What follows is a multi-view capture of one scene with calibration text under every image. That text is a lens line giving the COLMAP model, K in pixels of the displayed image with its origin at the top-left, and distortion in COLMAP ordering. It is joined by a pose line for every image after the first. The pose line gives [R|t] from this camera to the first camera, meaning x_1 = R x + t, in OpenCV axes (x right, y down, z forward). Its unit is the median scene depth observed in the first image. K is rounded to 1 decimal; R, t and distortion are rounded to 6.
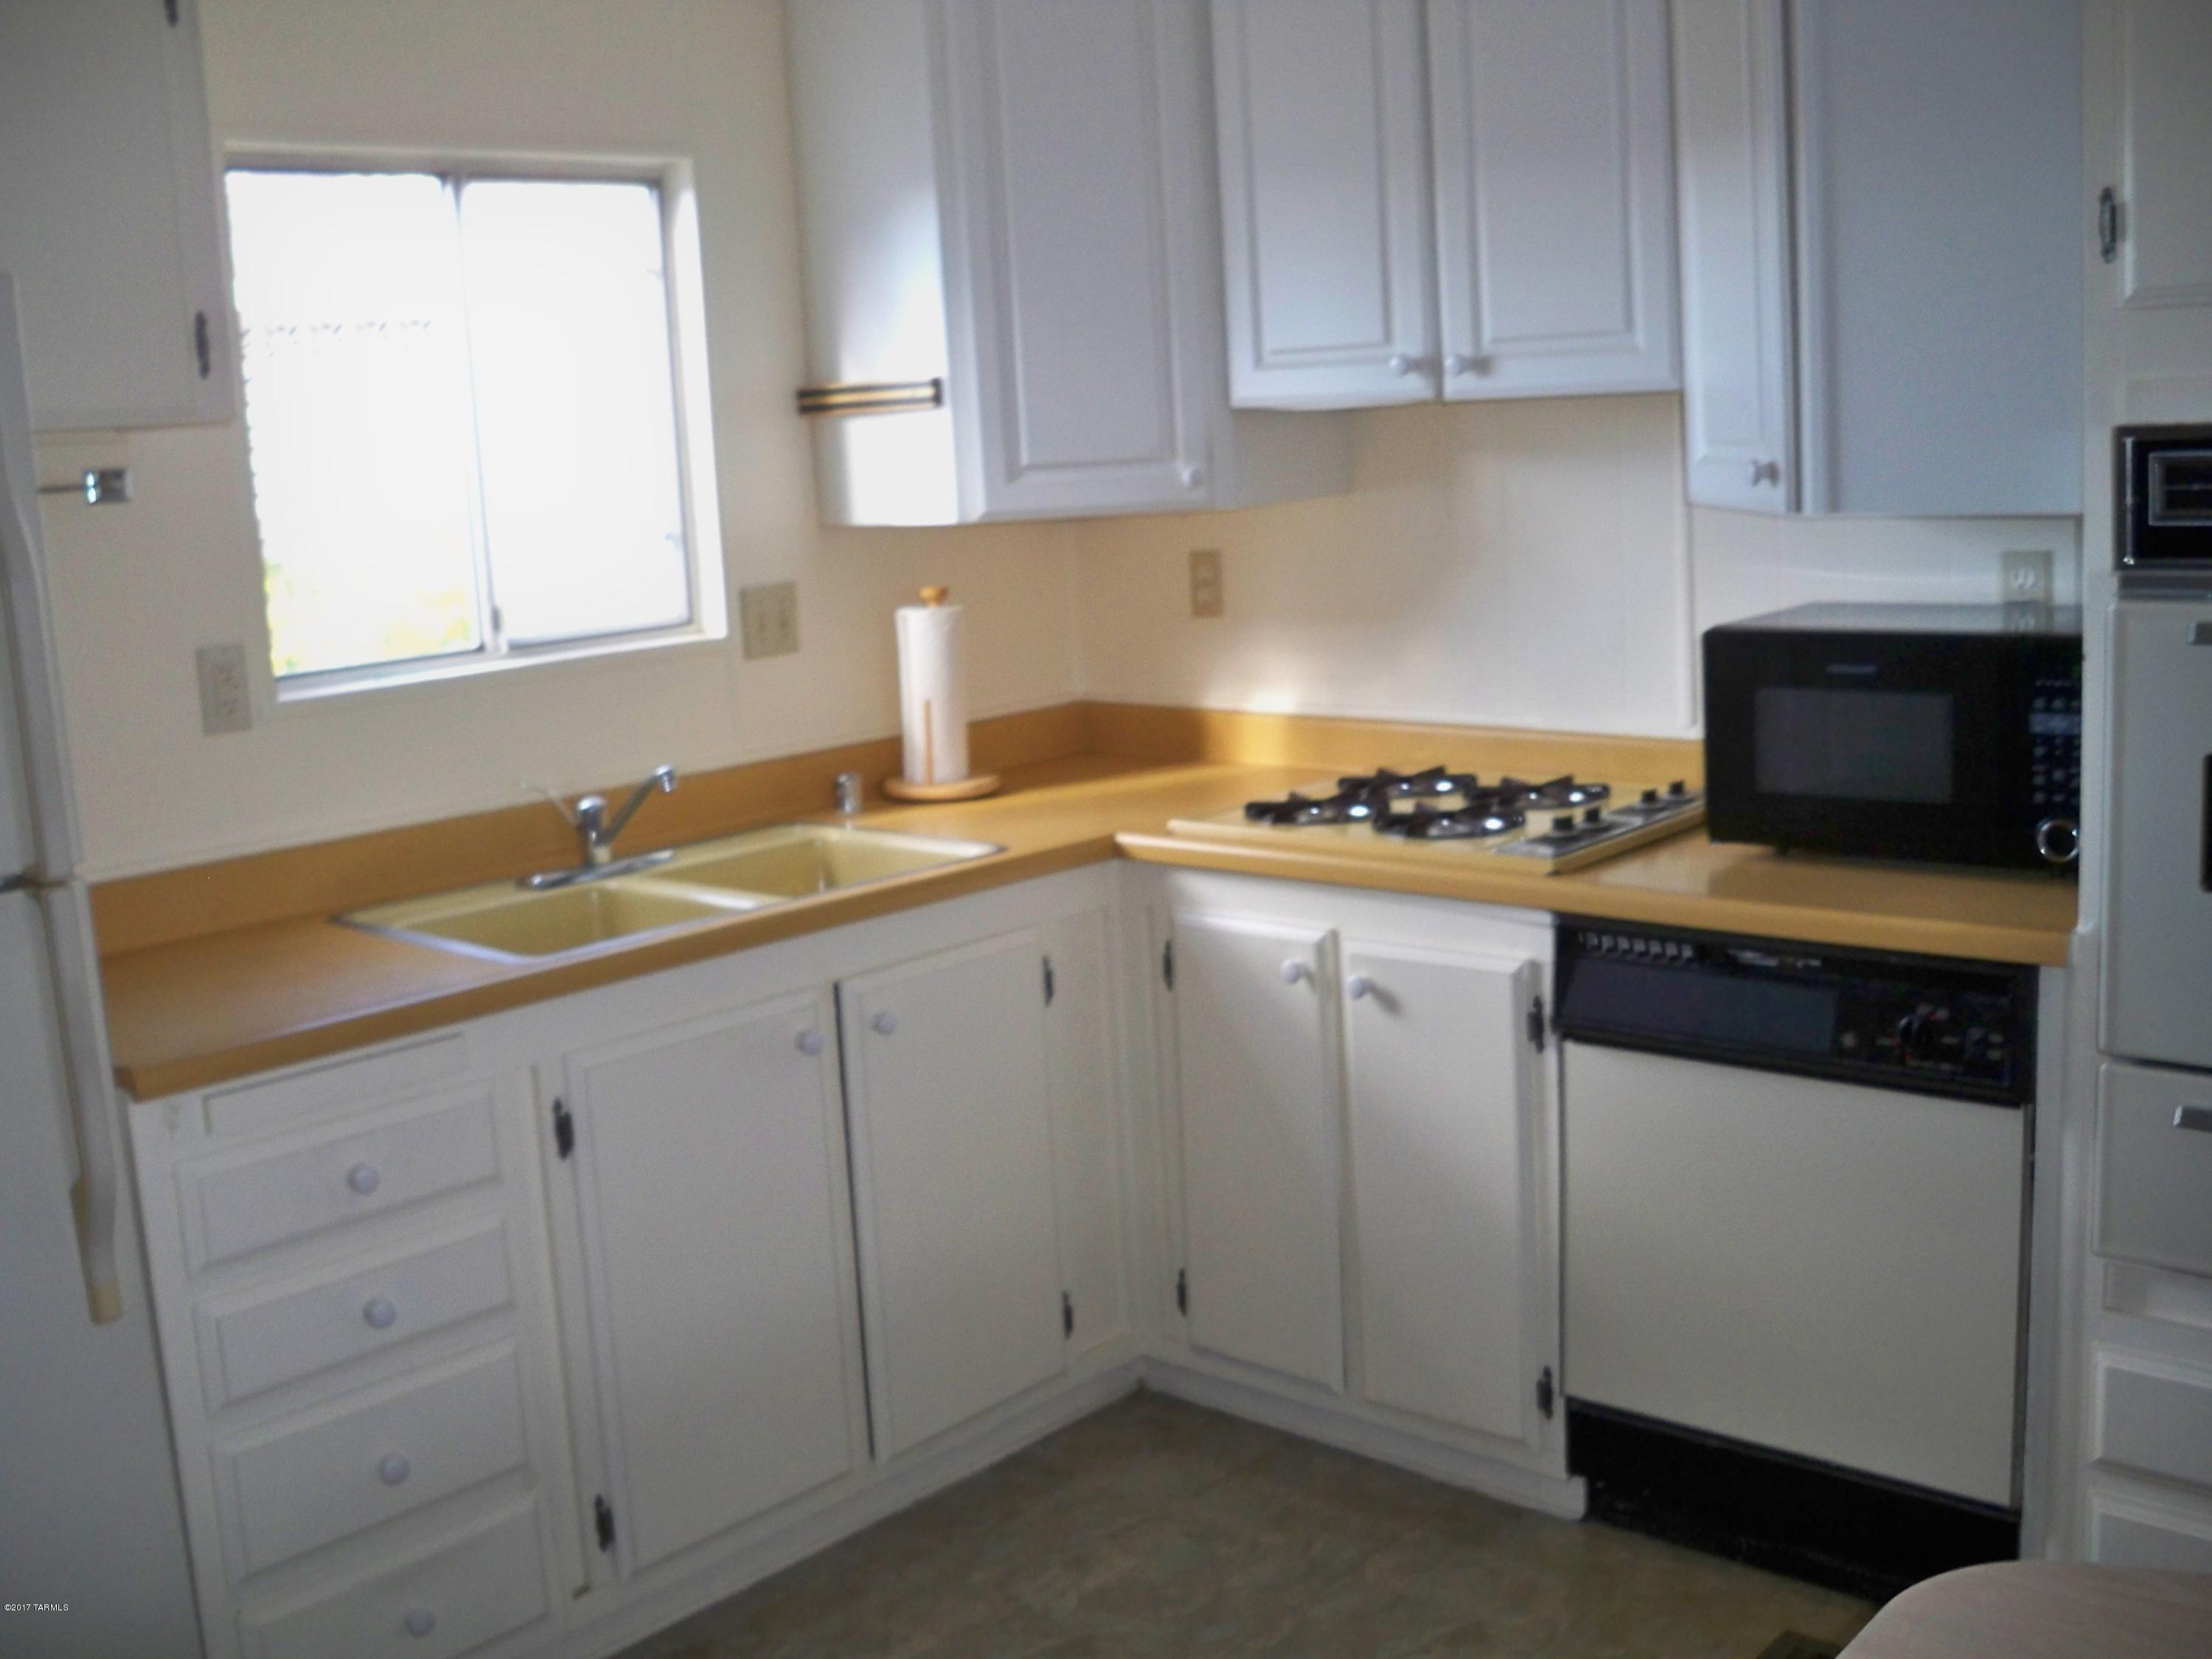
lens RADIAL K [[2304.9, 0, 1106.0], [0, 2304.9, 829.5], [0, 0, 1]] dist [-0.122403, 0.045657]
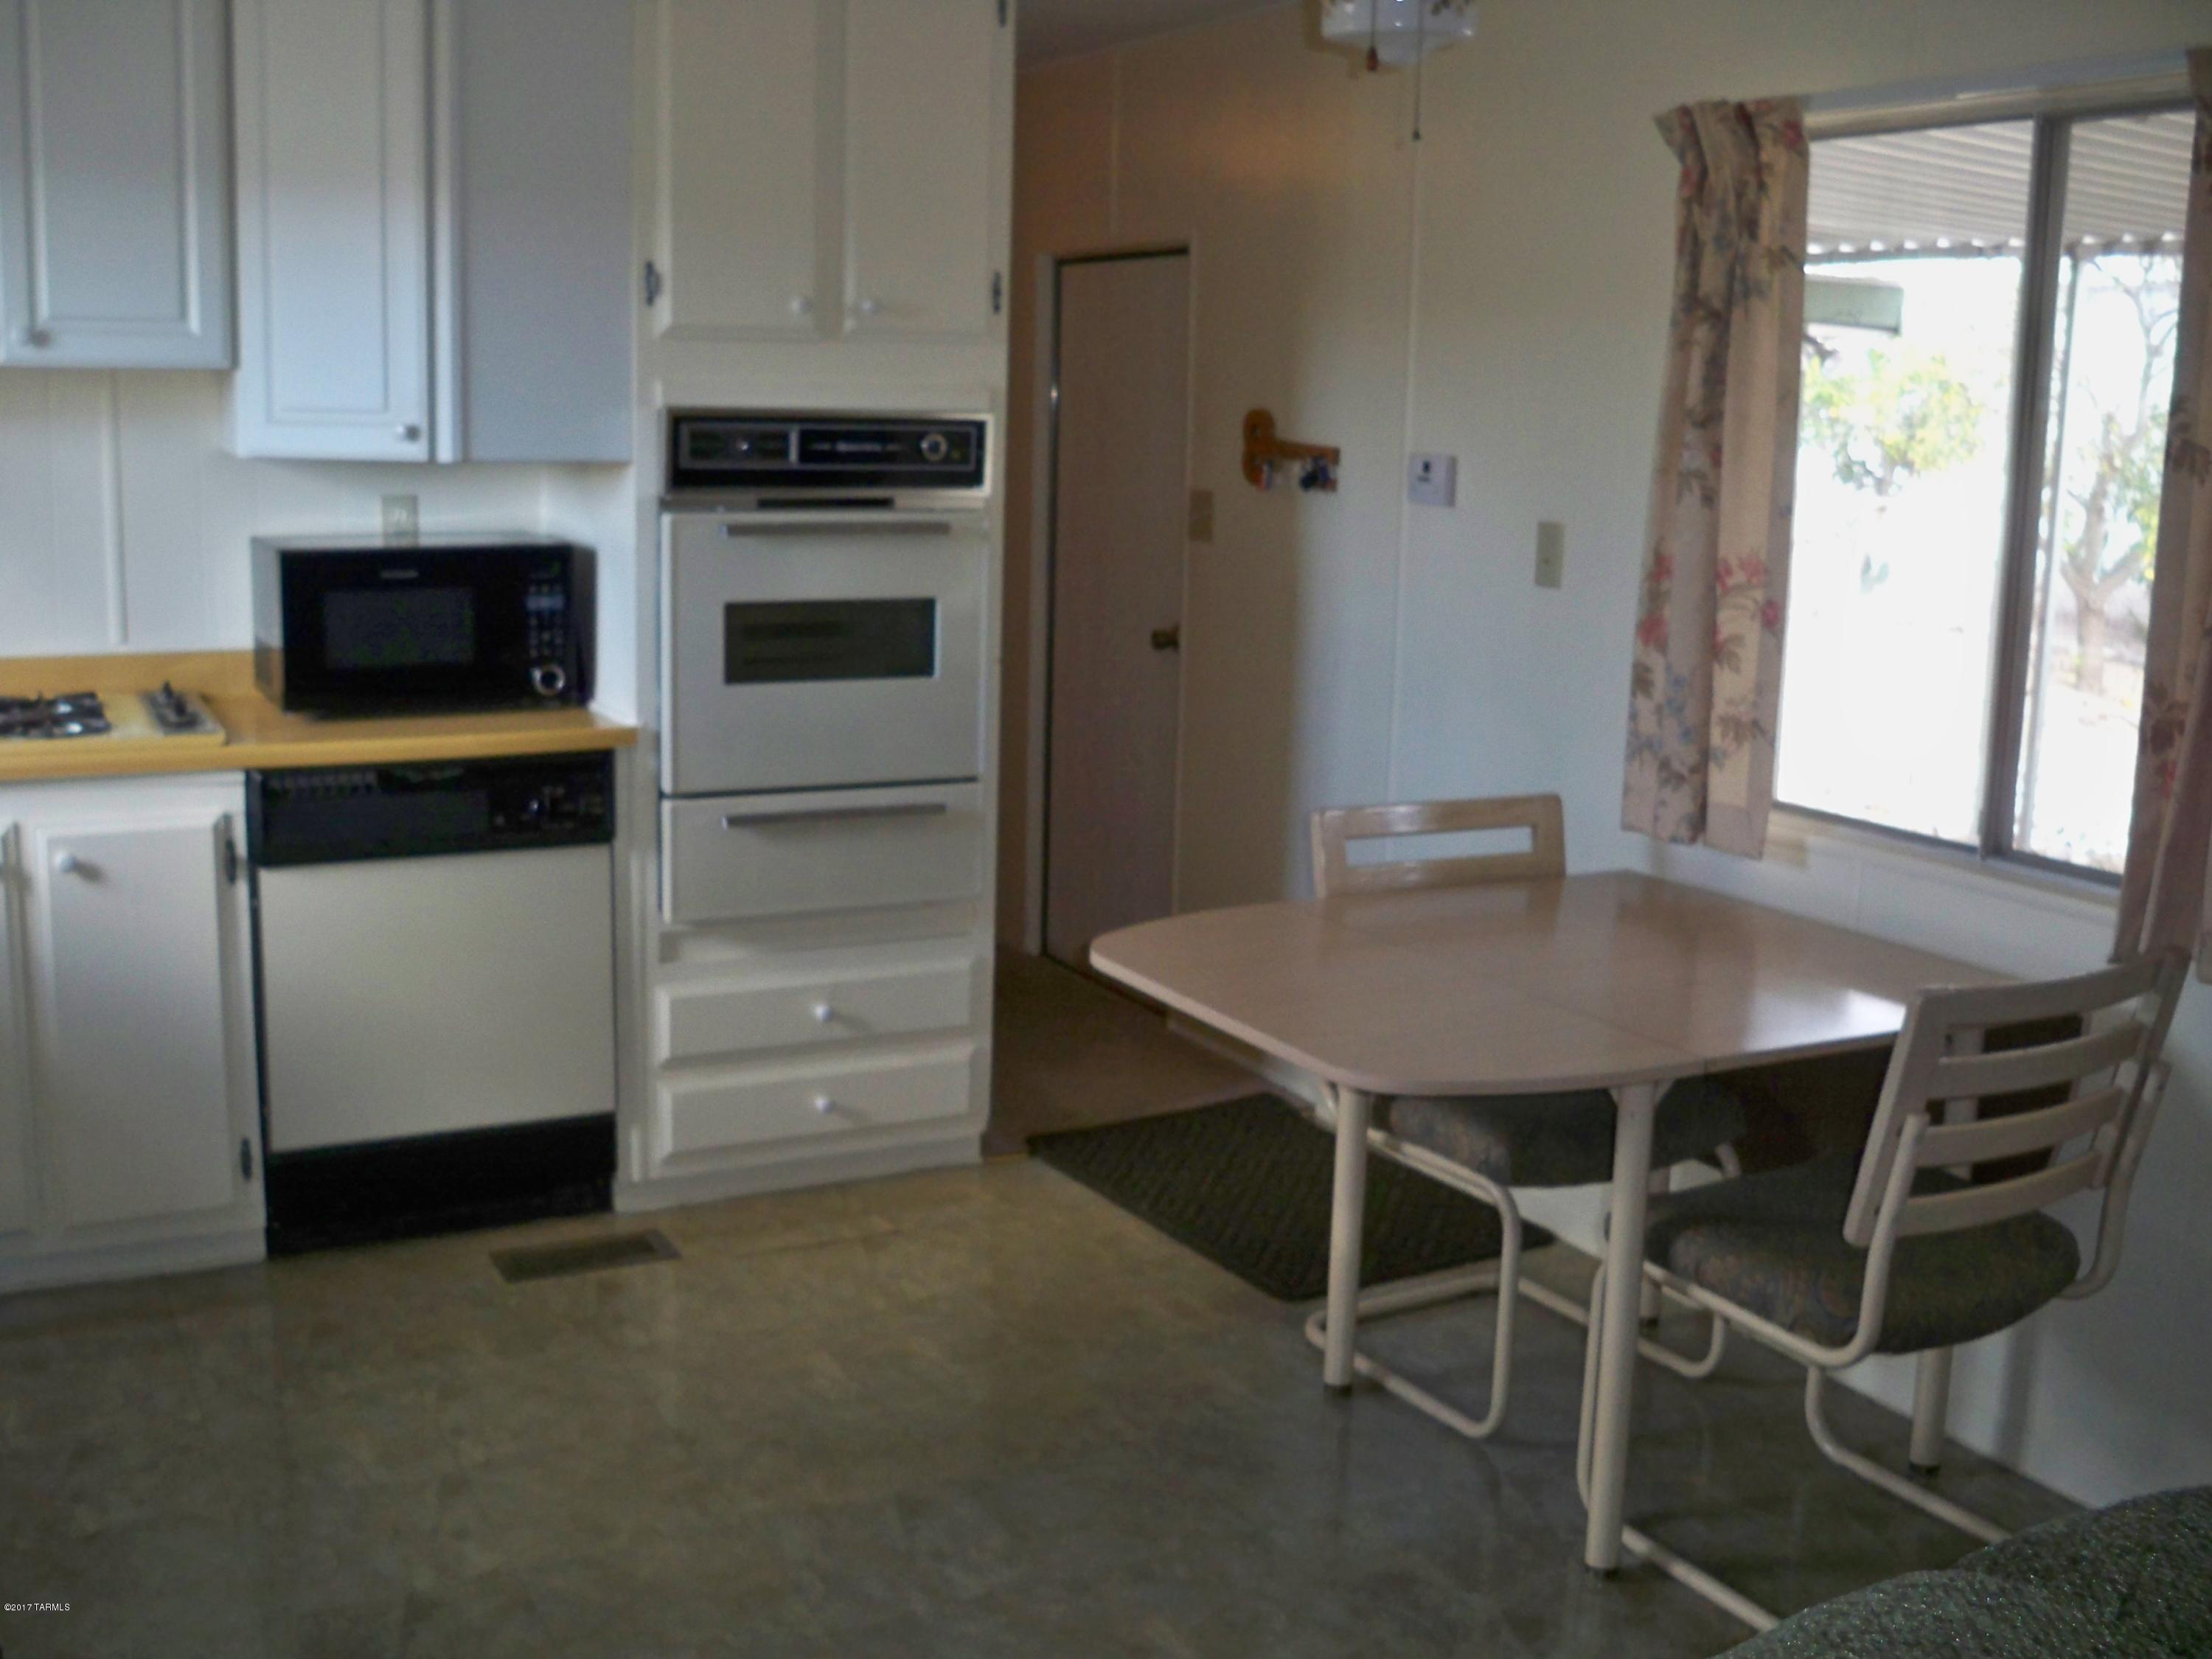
lens RADIAL K [[2304.9, 0, 1106.0], [0, 2304.9, 829.5], [0, 0, 1]] dist [-0.122403, 0.045657]
pose [[0.334584, -0.111060, 0.935799, -0.772682], [0.121919, 0.989787, 0.073876, 0.031228], [-0.934446, 0.089374, 0.344708, 0.108692]]
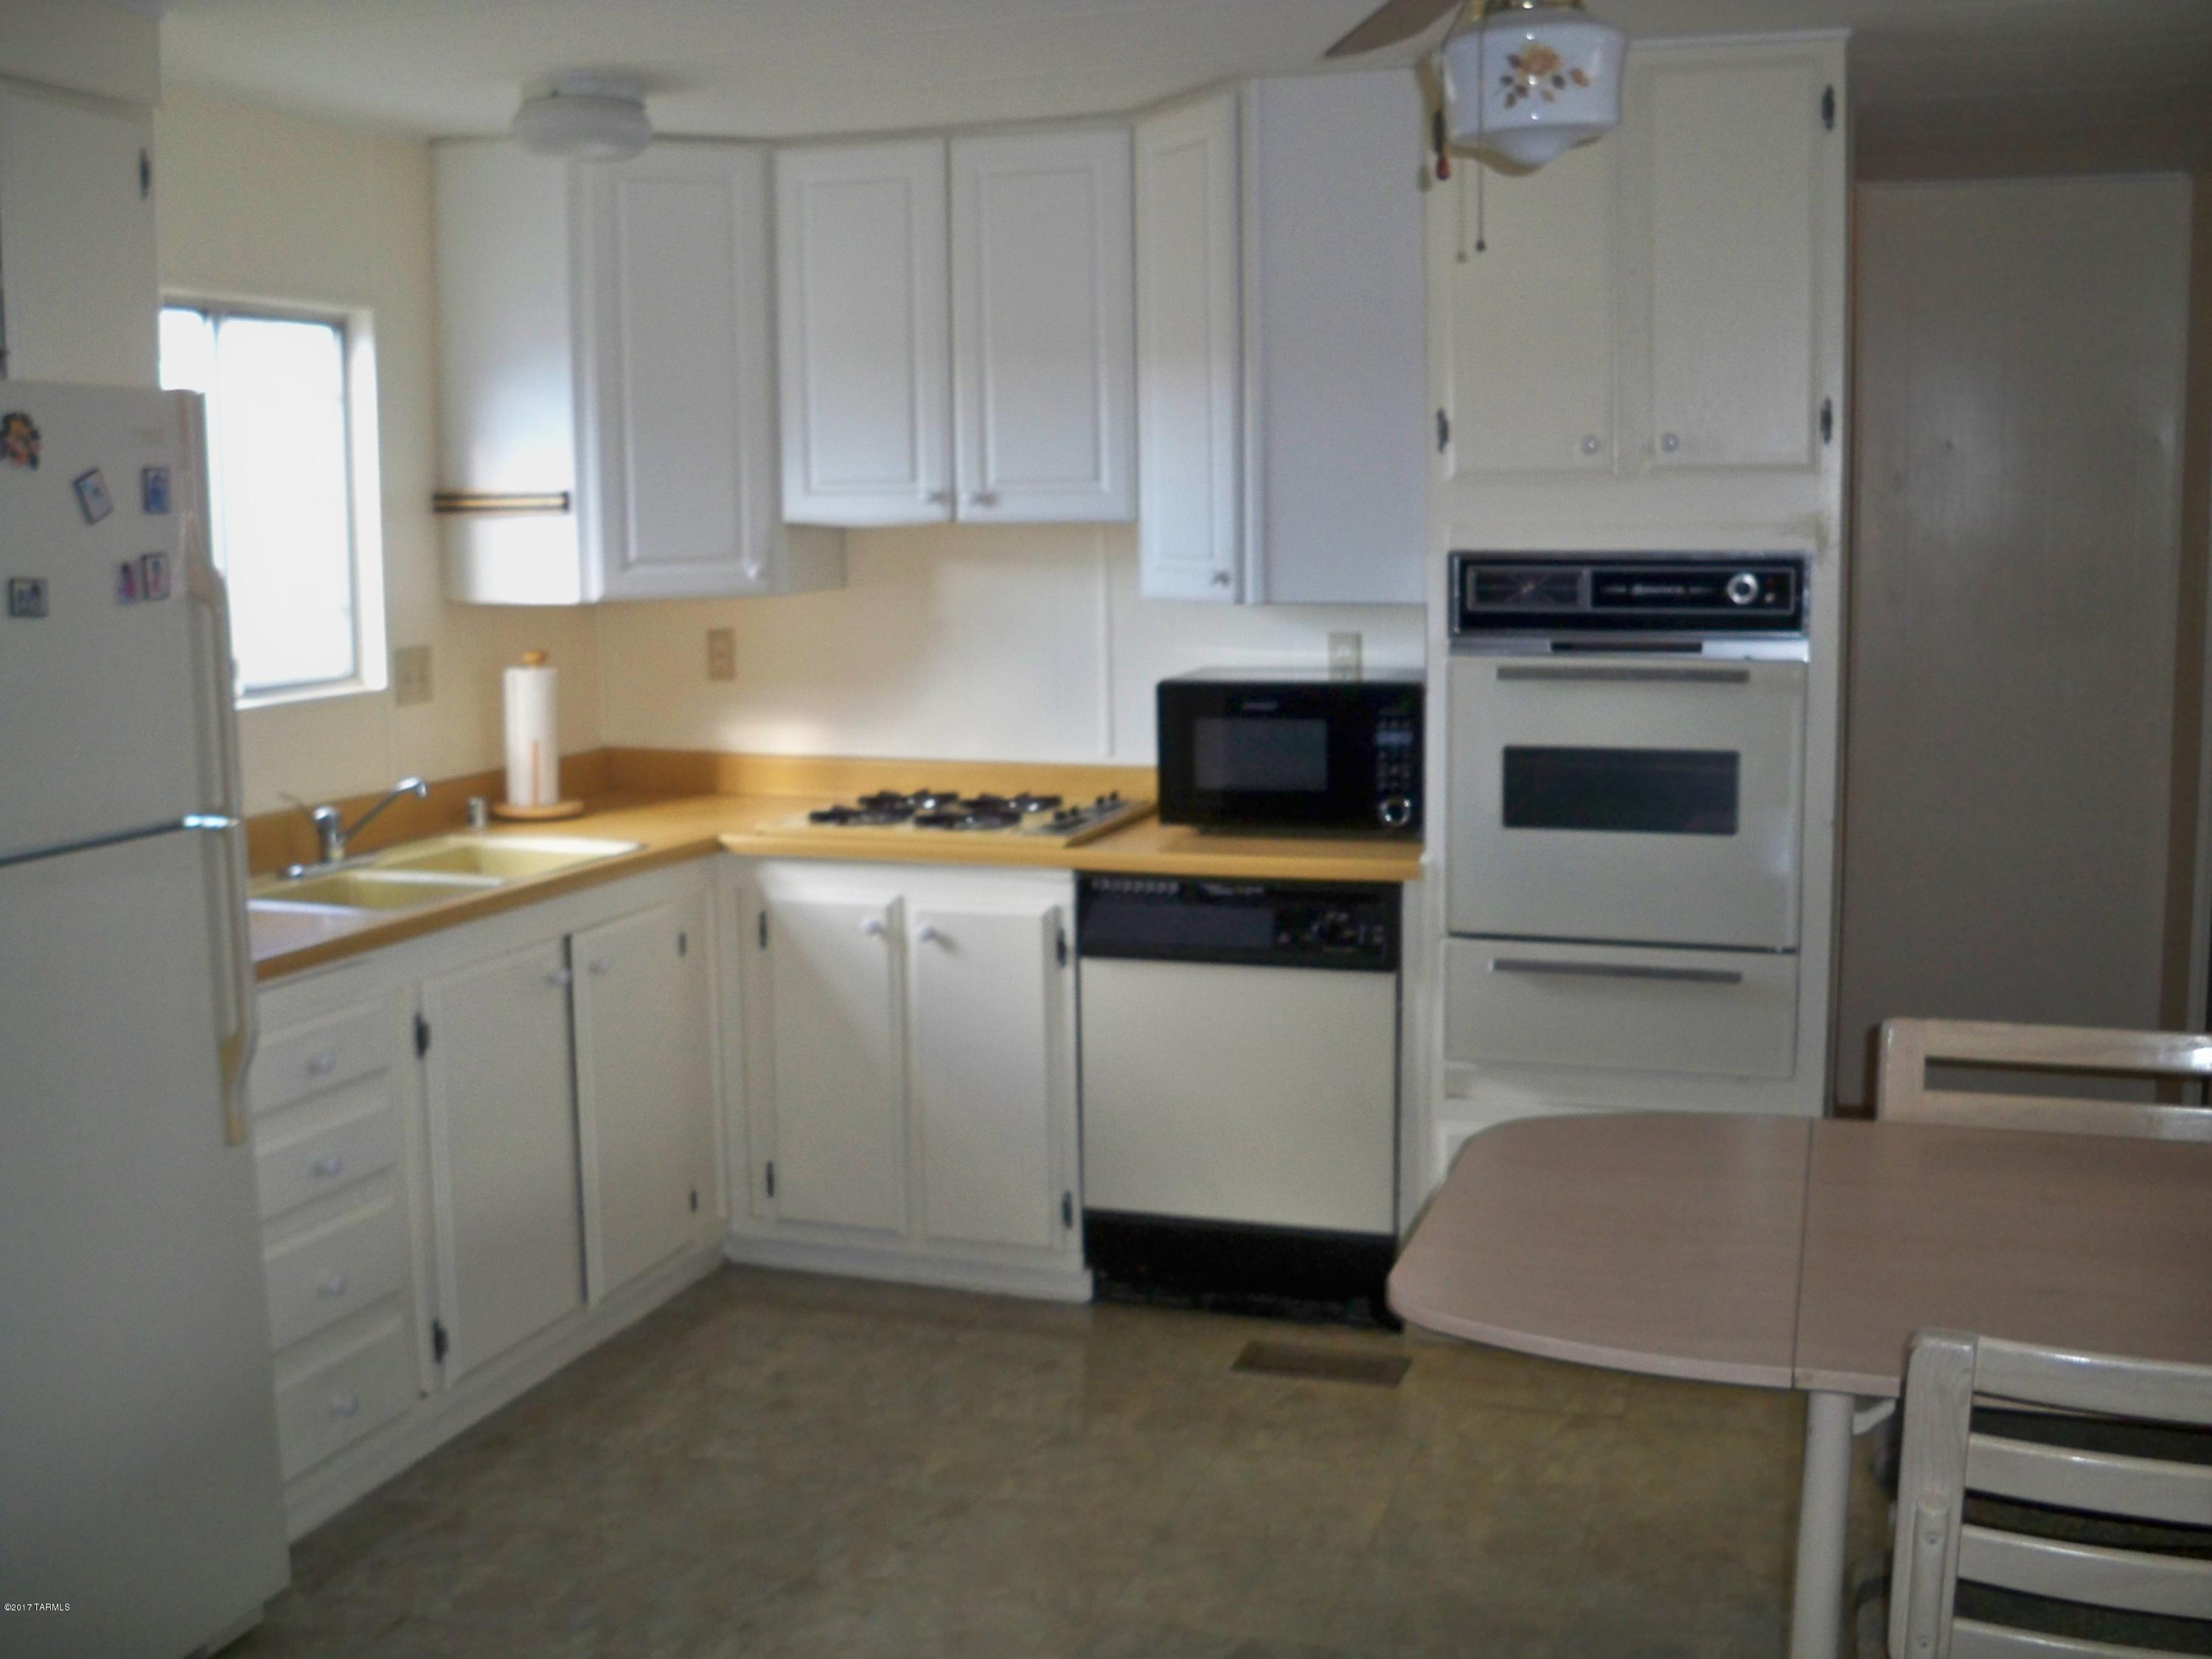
lens RADIAL K [[2304.9, 0, 1106.0], [0, 2304.9, 829.5], [0, 0, 1]] dist [-0.122403, 0.045657]
pose [[0.917084, -0.009384, 0.398584, -0.348200], [0.030690, 0.998418, -0.047107, 0.074262], [-0.397512, 0.055433, 0.915921, -0.339156]]
